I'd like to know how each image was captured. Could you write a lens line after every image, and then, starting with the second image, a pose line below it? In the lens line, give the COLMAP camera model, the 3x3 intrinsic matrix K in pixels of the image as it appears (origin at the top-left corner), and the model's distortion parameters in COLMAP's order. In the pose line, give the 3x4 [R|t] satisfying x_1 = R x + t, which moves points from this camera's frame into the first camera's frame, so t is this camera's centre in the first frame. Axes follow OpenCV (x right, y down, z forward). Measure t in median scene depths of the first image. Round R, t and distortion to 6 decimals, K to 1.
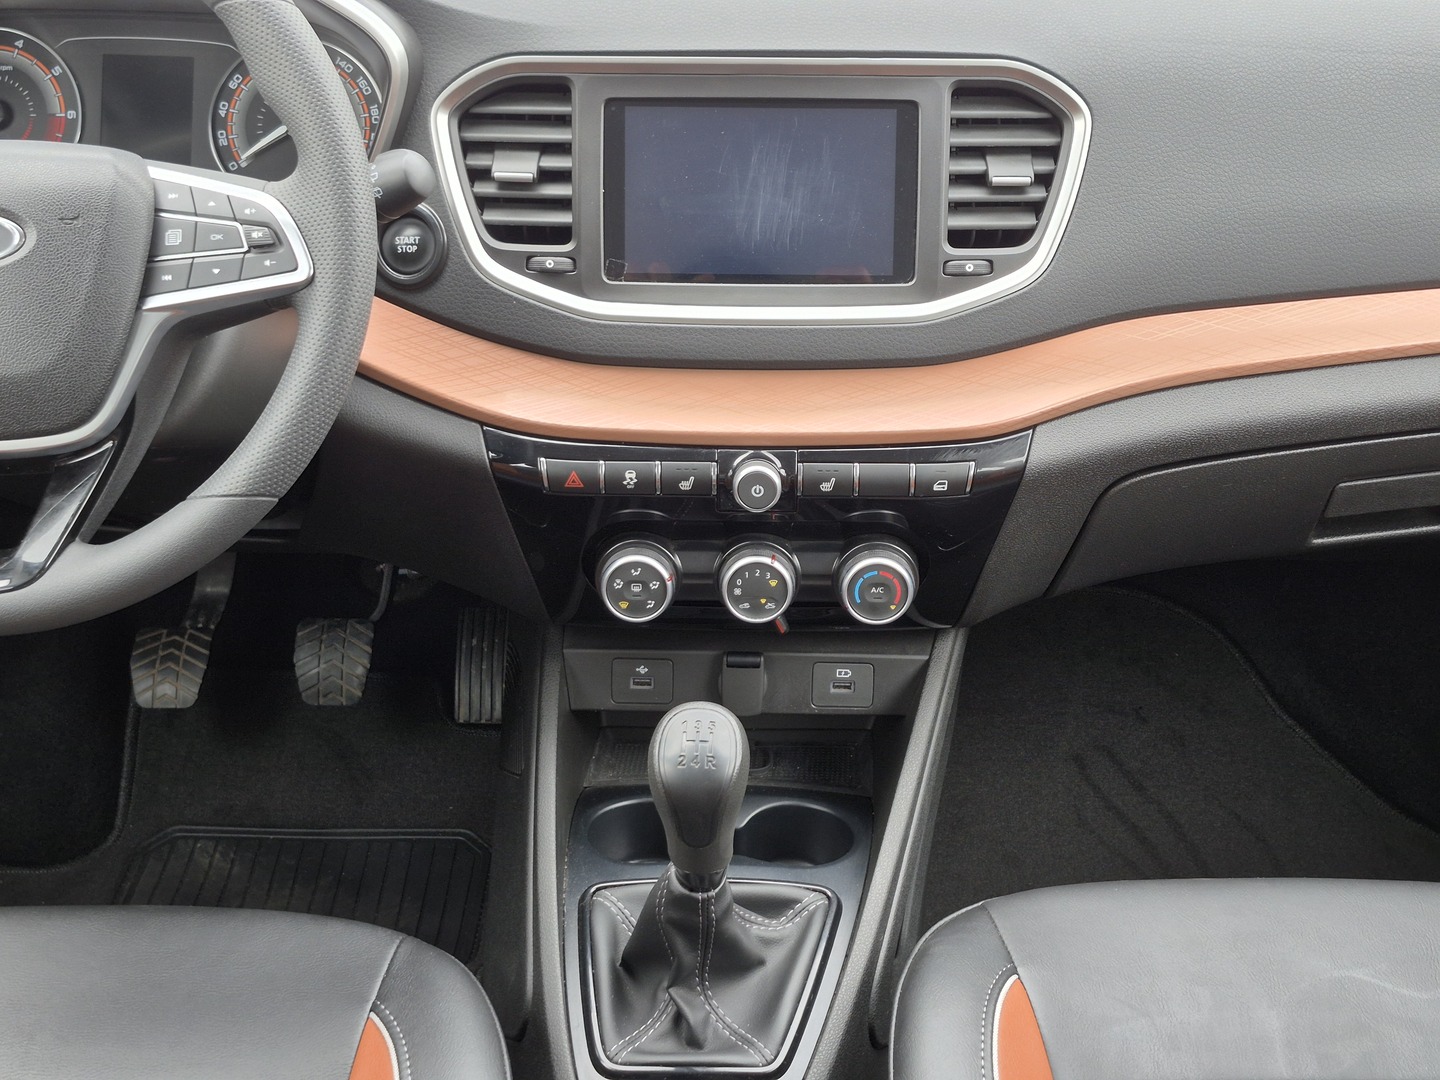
lens RADIAL K [[1857.7, 0, 720.0], [0, 1857.7, 540.0], [0, 0, 1]] dist [0.146008, -0.236873]
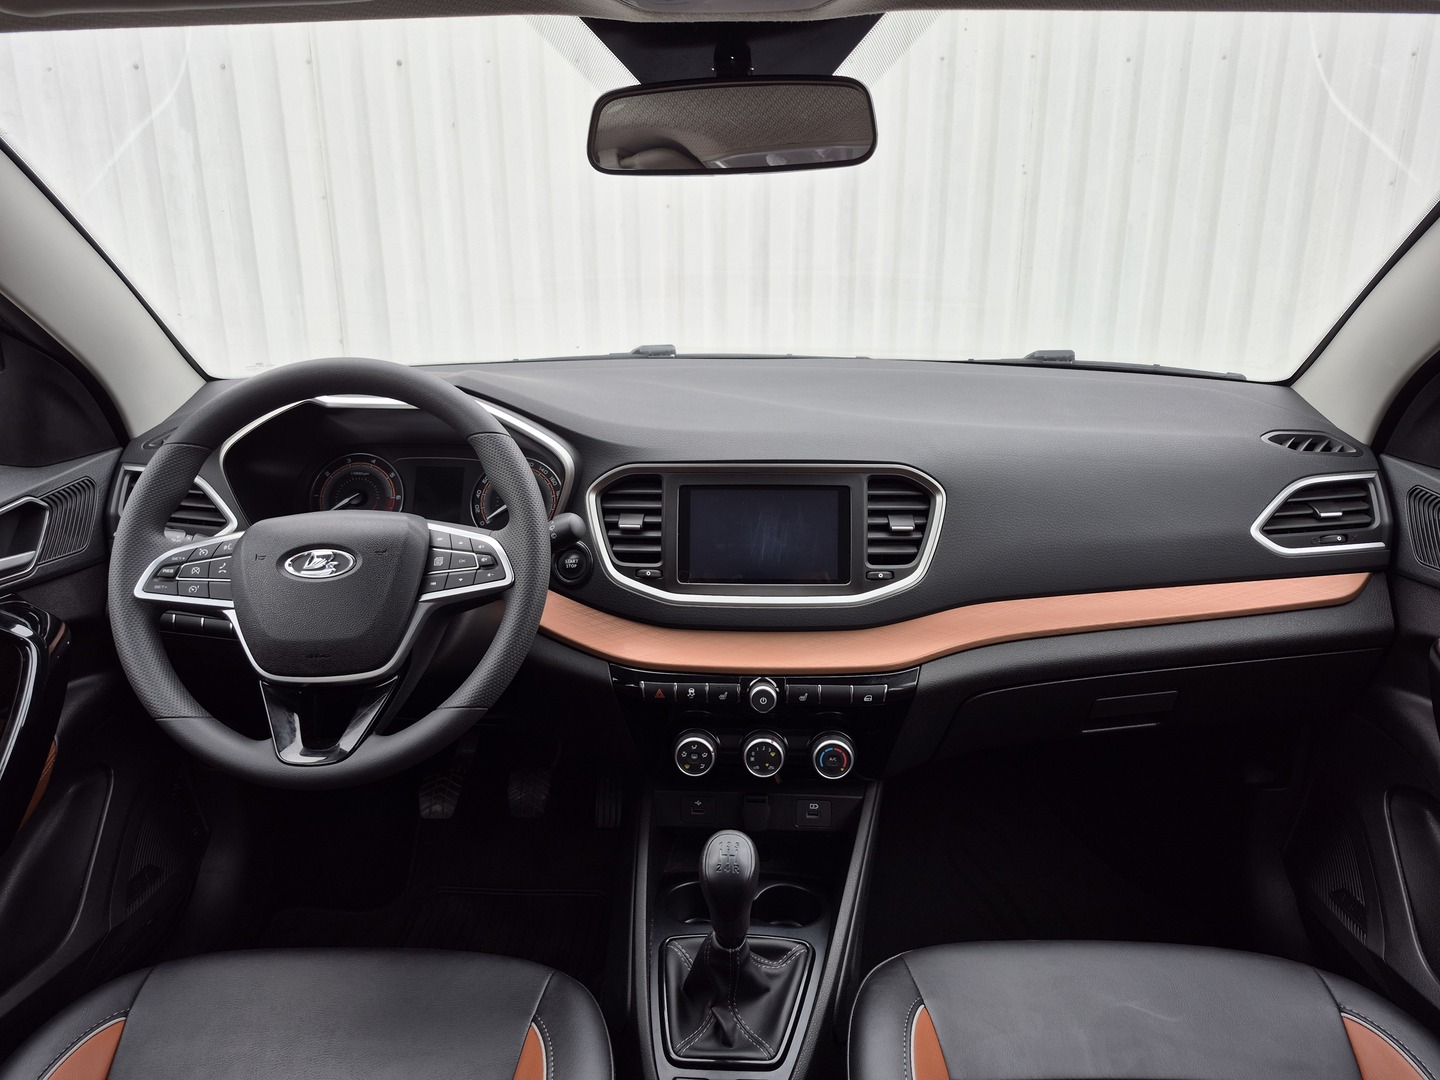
lens RADIAL K [[1149.1, 0, 752.3], [0, 1149.1, 542.6], [0, 0, 1]] dist [0.222790, -0.002567]
pose [[0.999941, -0.001836, 0.010660, -0.001897], [0.003661, 0.984777, -0.173782, 0.017200], [-0.010178, 0.173811, 0.984726, -0.108408]]
